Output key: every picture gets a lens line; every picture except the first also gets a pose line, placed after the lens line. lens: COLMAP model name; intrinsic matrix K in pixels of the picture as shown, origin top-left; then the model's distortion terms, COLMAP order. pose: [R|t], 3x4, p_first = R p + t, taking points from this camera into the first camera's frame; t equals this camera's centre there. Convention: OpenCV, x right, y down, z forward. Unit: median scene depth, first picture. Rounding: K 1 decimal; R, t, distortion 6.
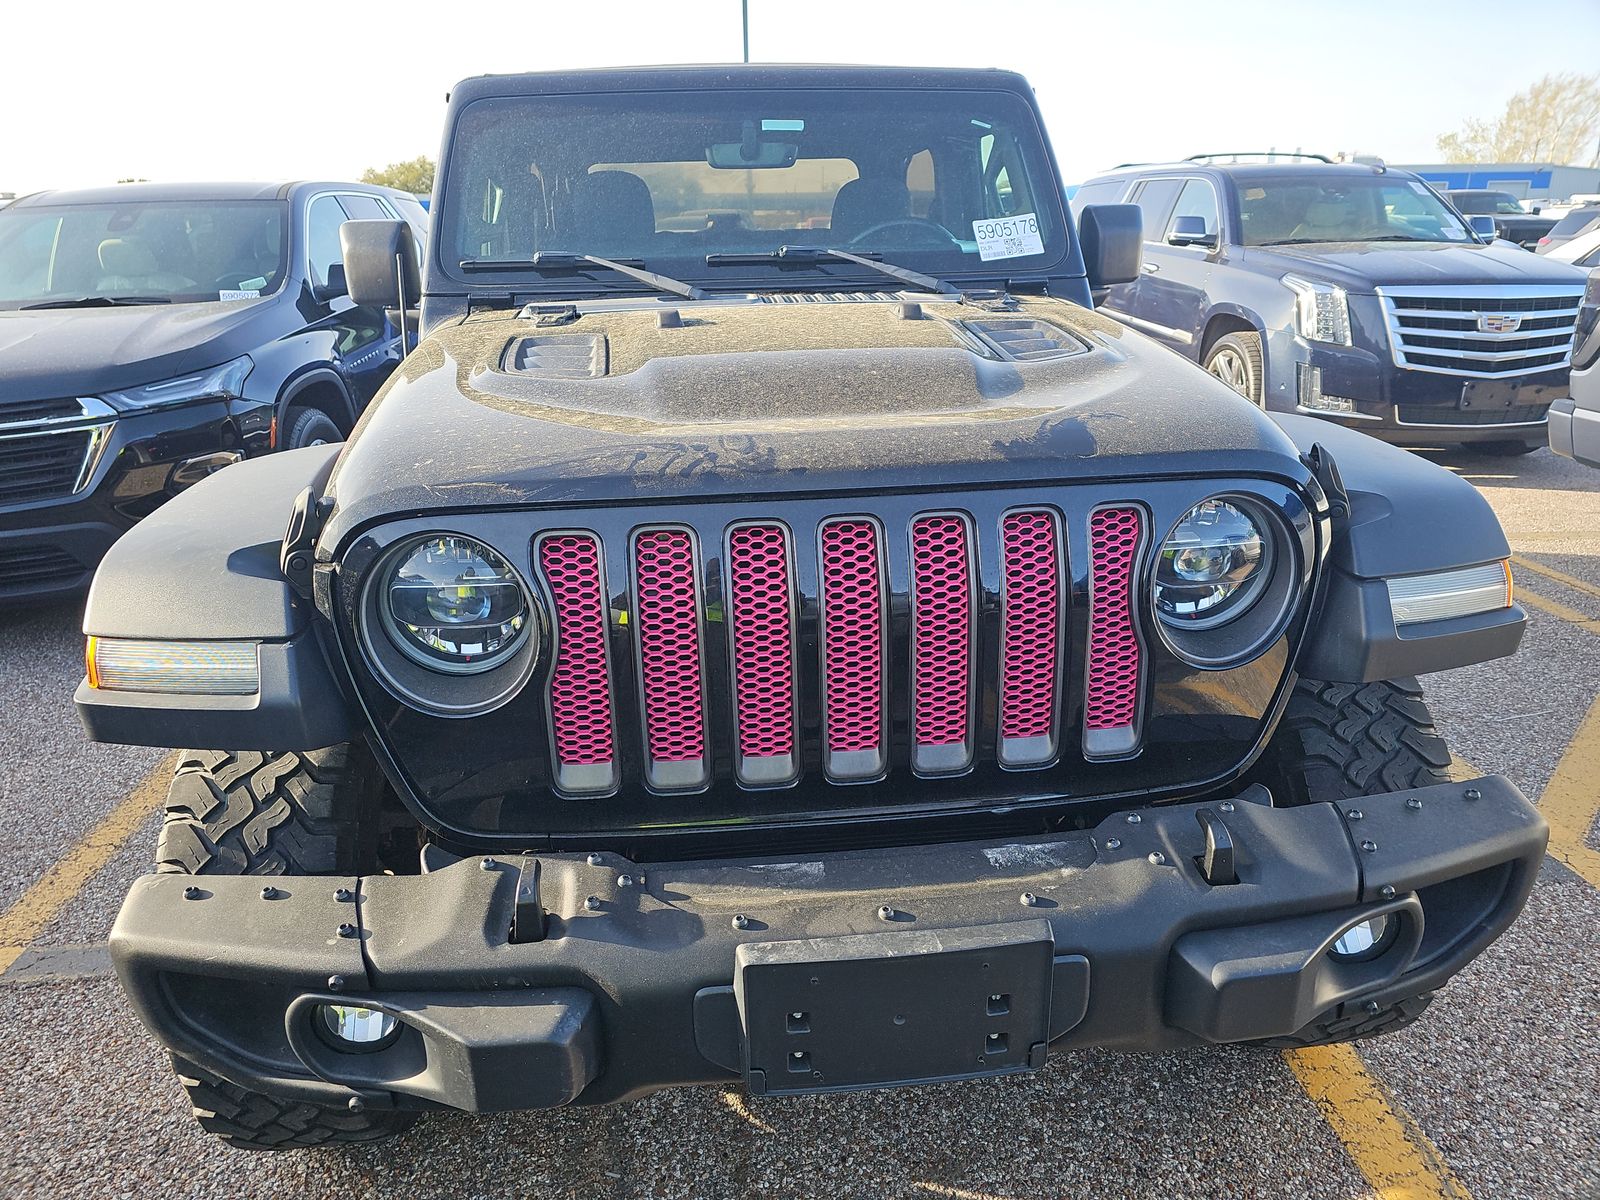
lens RADIAL K [[1070.6, 0, 799.5], [0, 1070.6, 587.5], [0, 0, 1]] dist [0.027195, -0.010587]
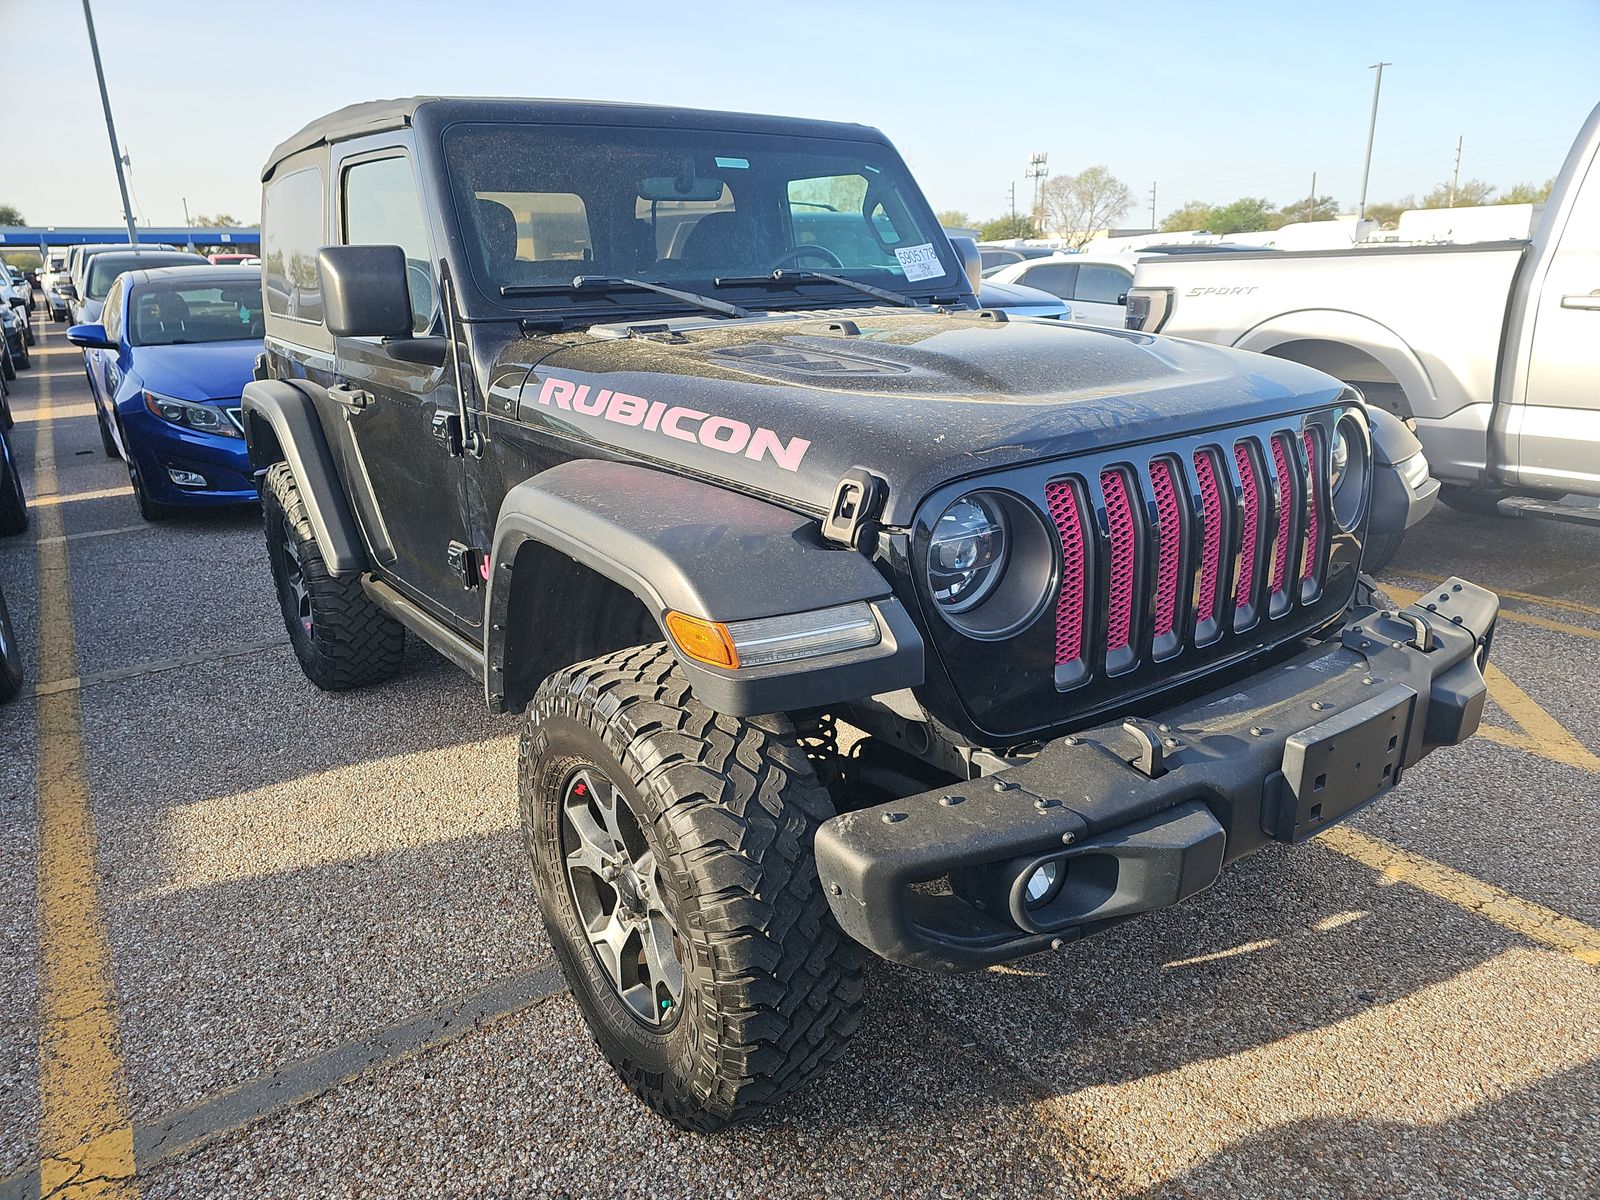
lens RADIAL K [[1070.6, 0, 796.1], [0, 1070.6, 604.5], [0, 0, 1]] dist [0.027195, -0.010587]
pose [[0.866836, -0.153035, 0.474526, -0.617902], [0.162992, 0.986417, 0.020376, 0.010711], [-0.471199, 0.059681, 0.880006, 0.017458]]
